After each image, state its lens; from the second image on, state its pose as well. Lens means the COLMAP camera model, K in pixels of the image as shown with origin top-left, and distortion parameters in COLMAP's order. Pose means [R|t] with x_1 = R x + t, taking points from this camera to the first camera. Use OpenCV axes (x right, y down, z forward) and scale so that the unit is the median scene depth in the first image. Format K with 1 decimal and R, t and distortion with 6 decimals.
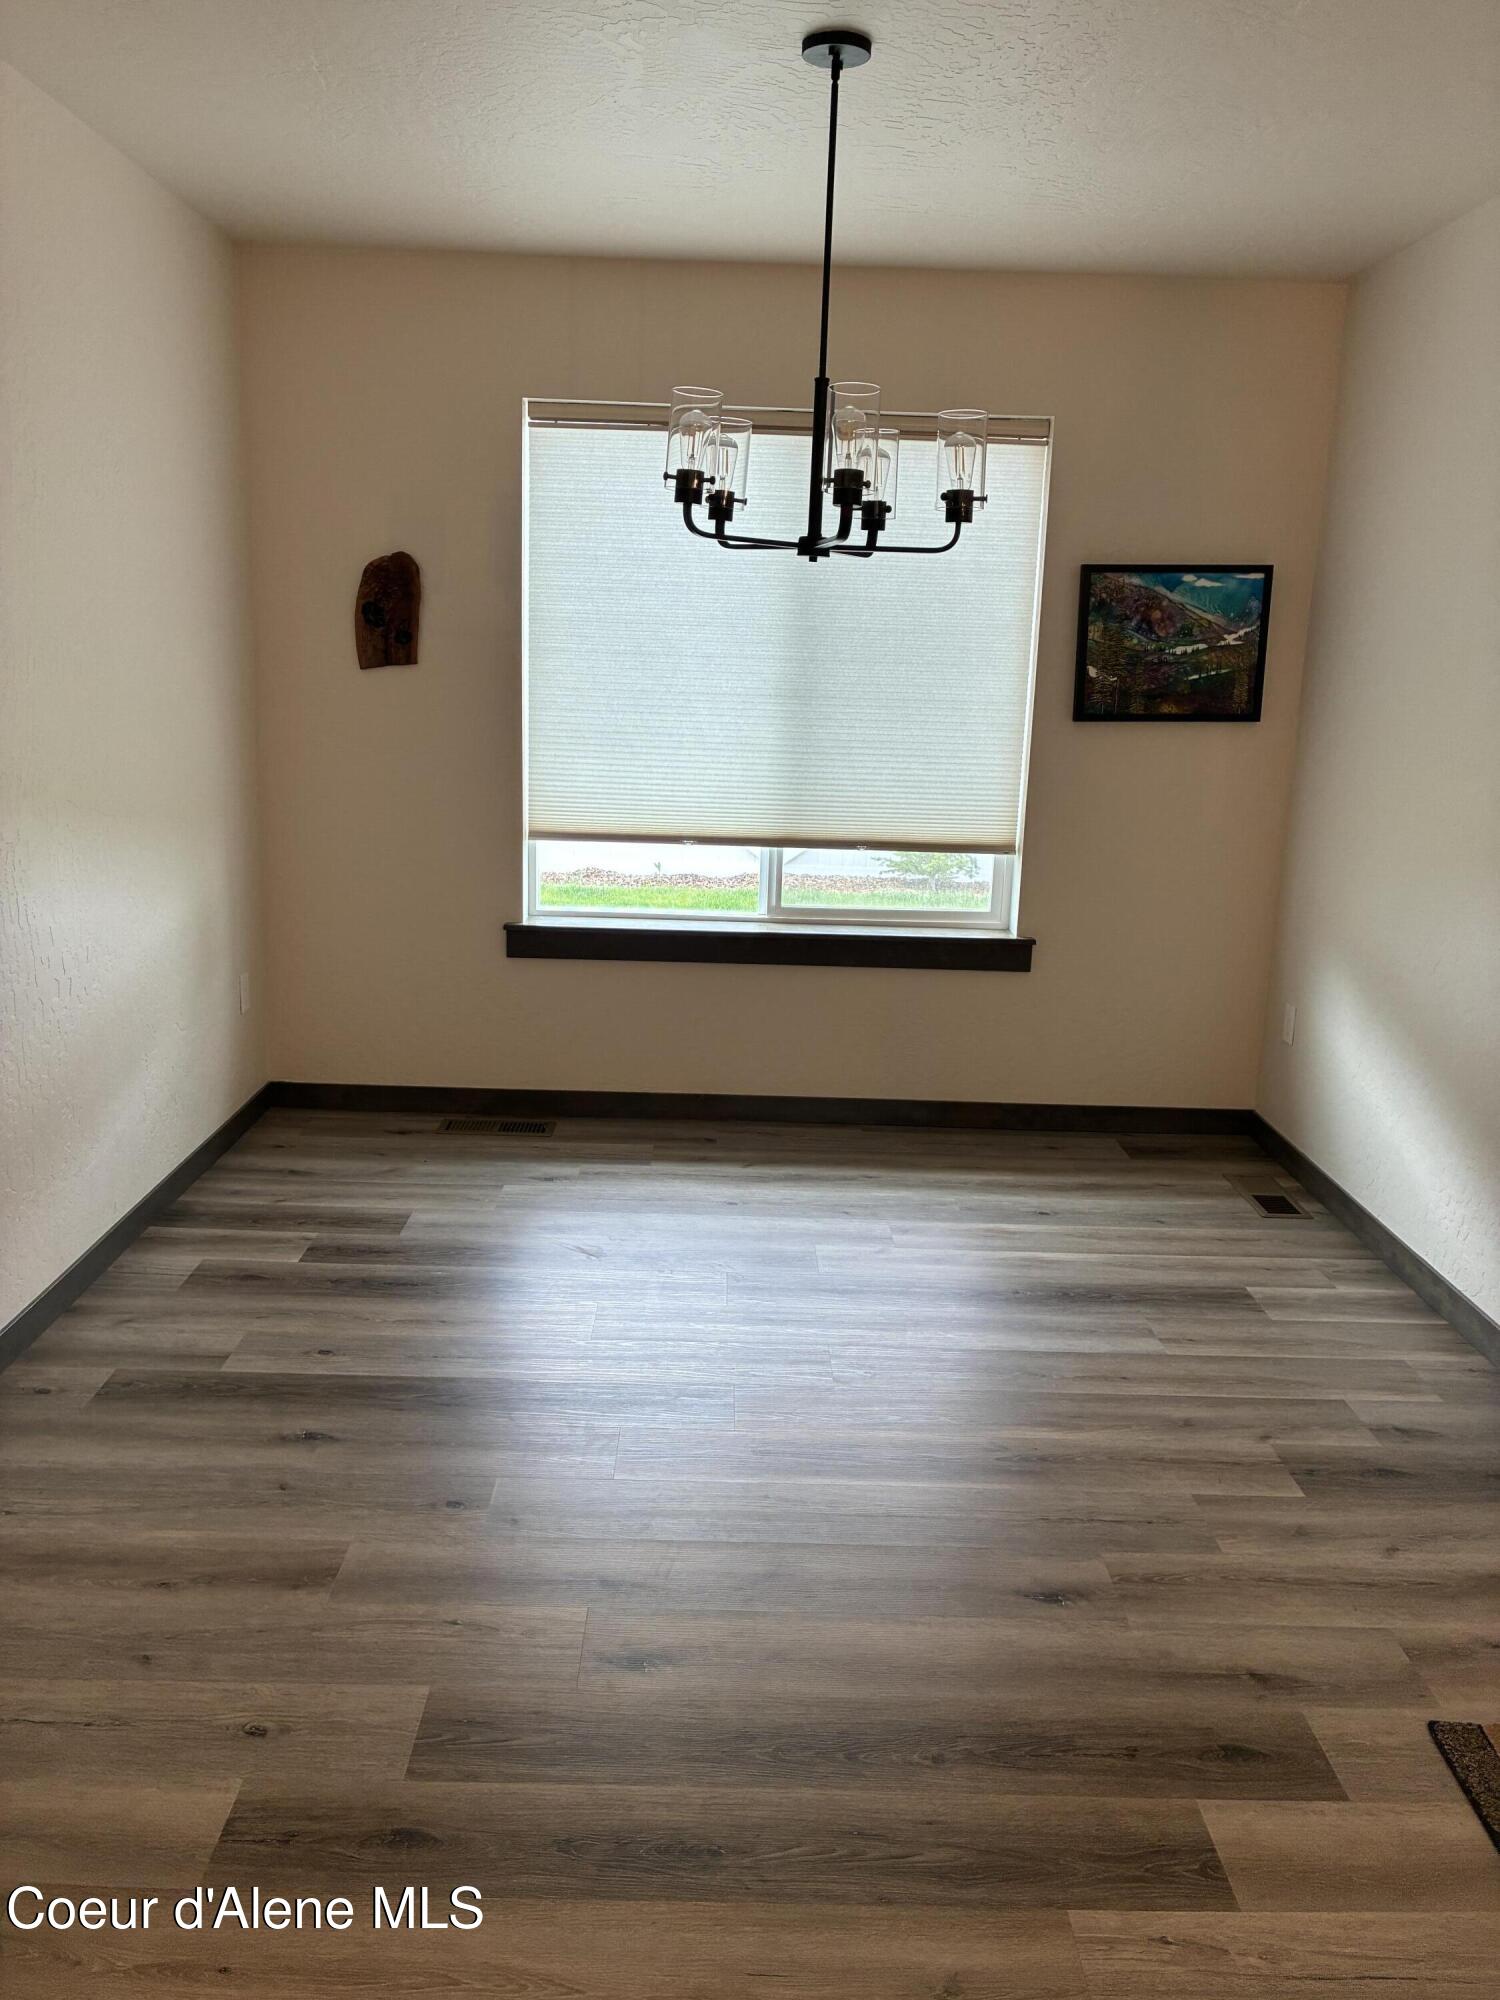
lens RADIAL K [[1570.1, 0, 750.0], [0, 1570.1, 1000.0], [0, 0, 1]] dist [-0.007547, -0.002125]
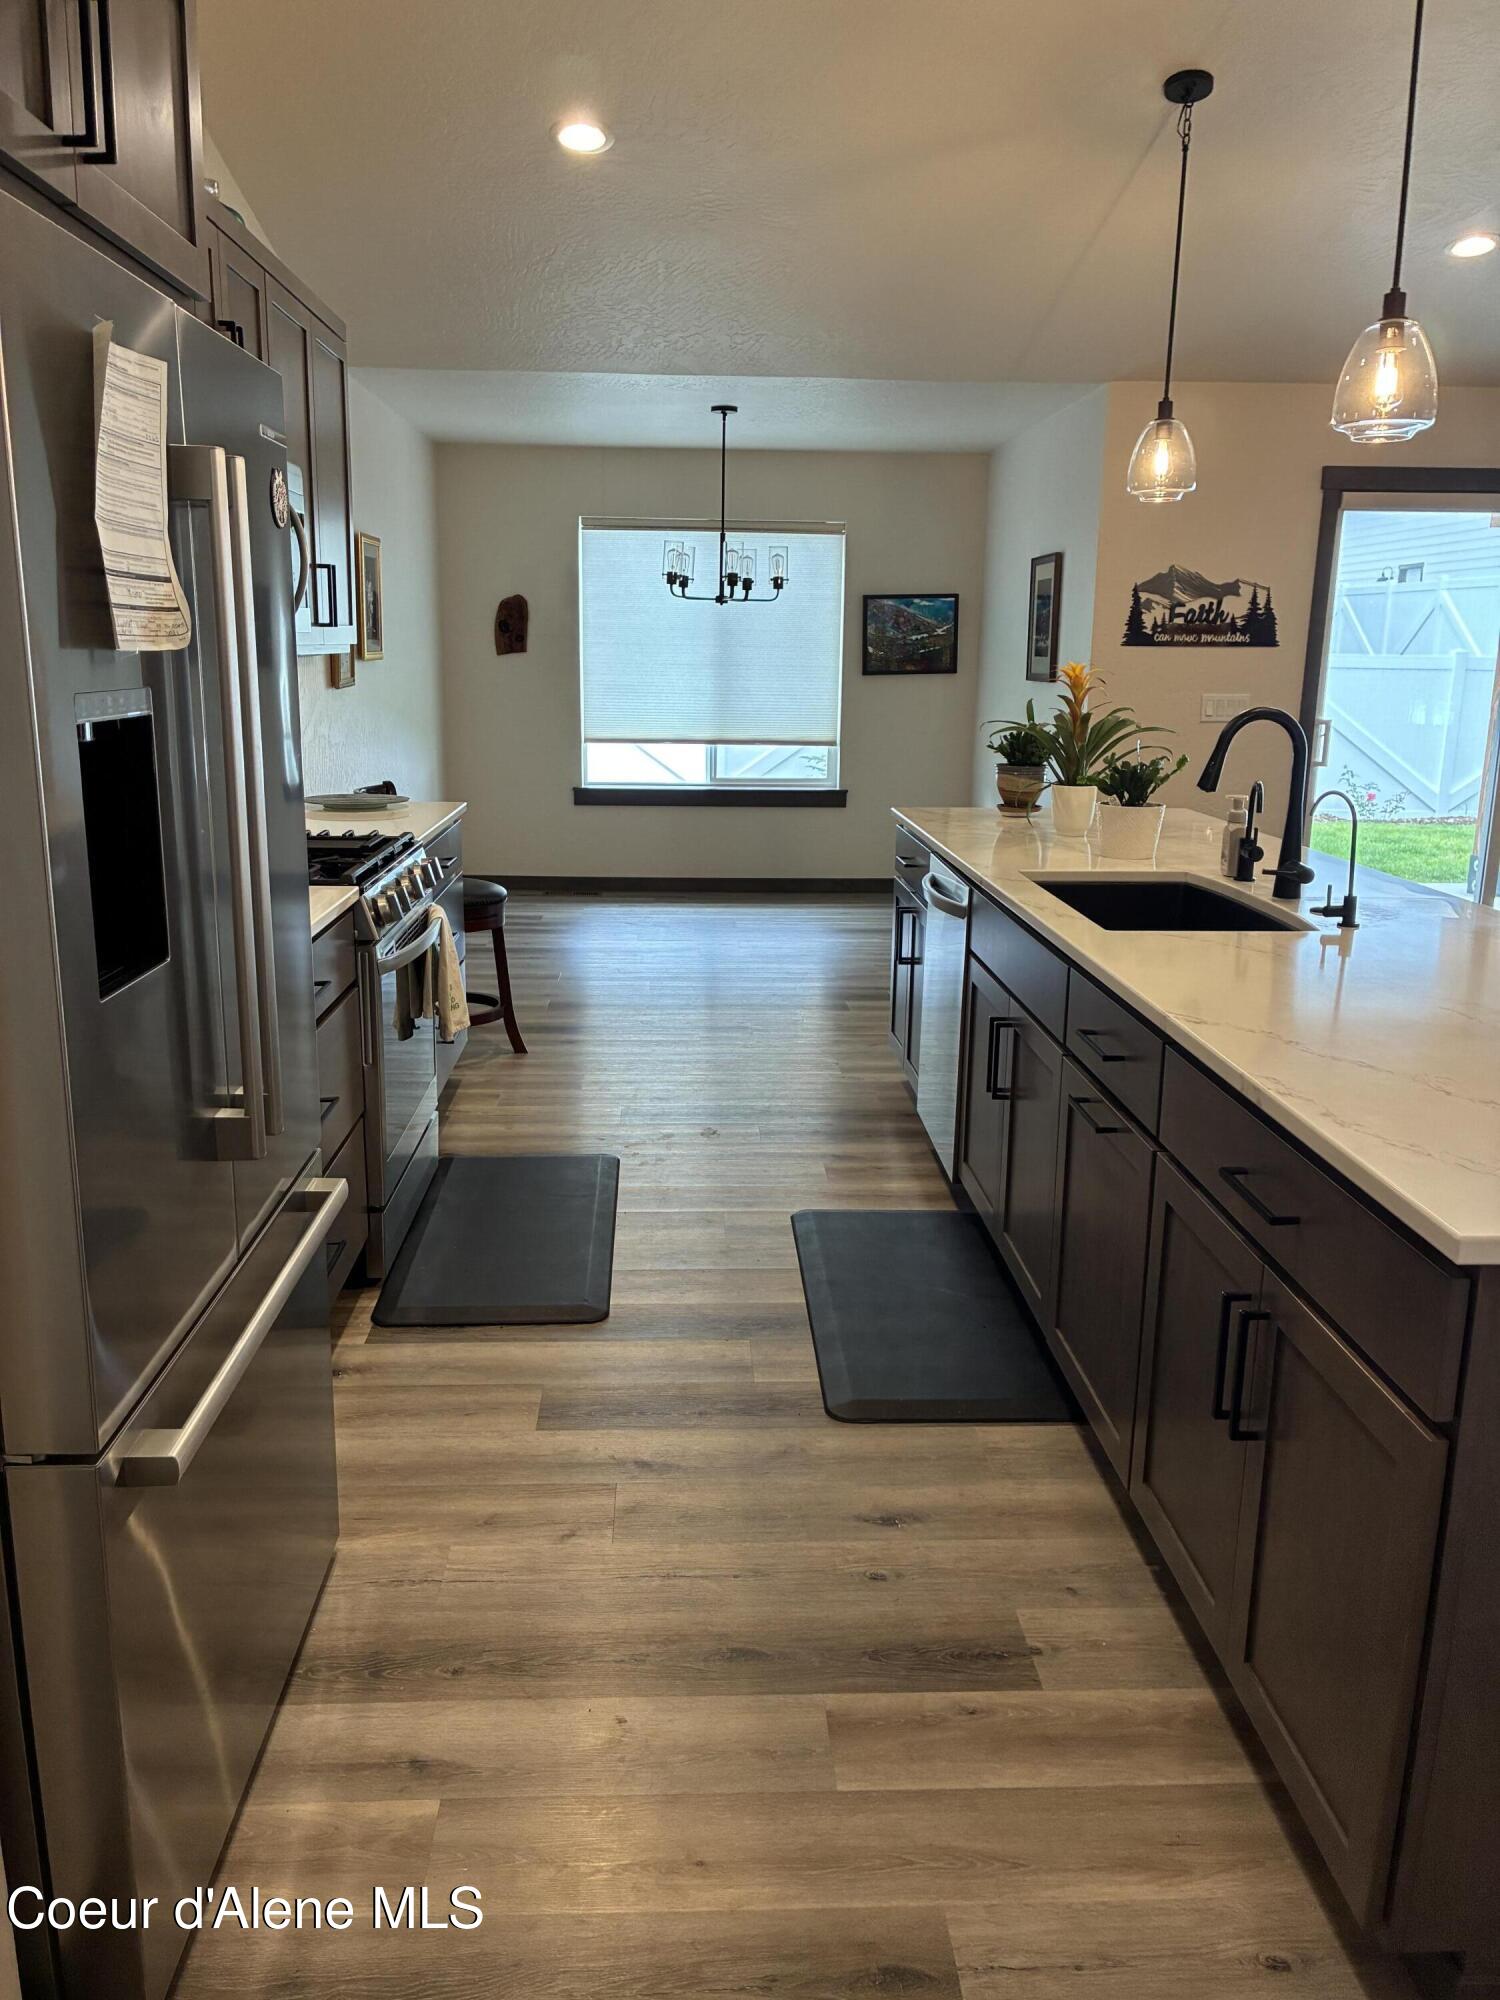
lens RADIAL K [[1503.8, 0, 750.0], [0, 1503.8, 1000.0], [0, 0, 1]] dist [0.029372, -0.003765]
pose [[0.999108, -0.027191, 0.032309, -0.005825], [0.026768, 0.999551, 0.013444, 0.198069], [-0.032660, -0.012567, 0.999388, -0.877599]]
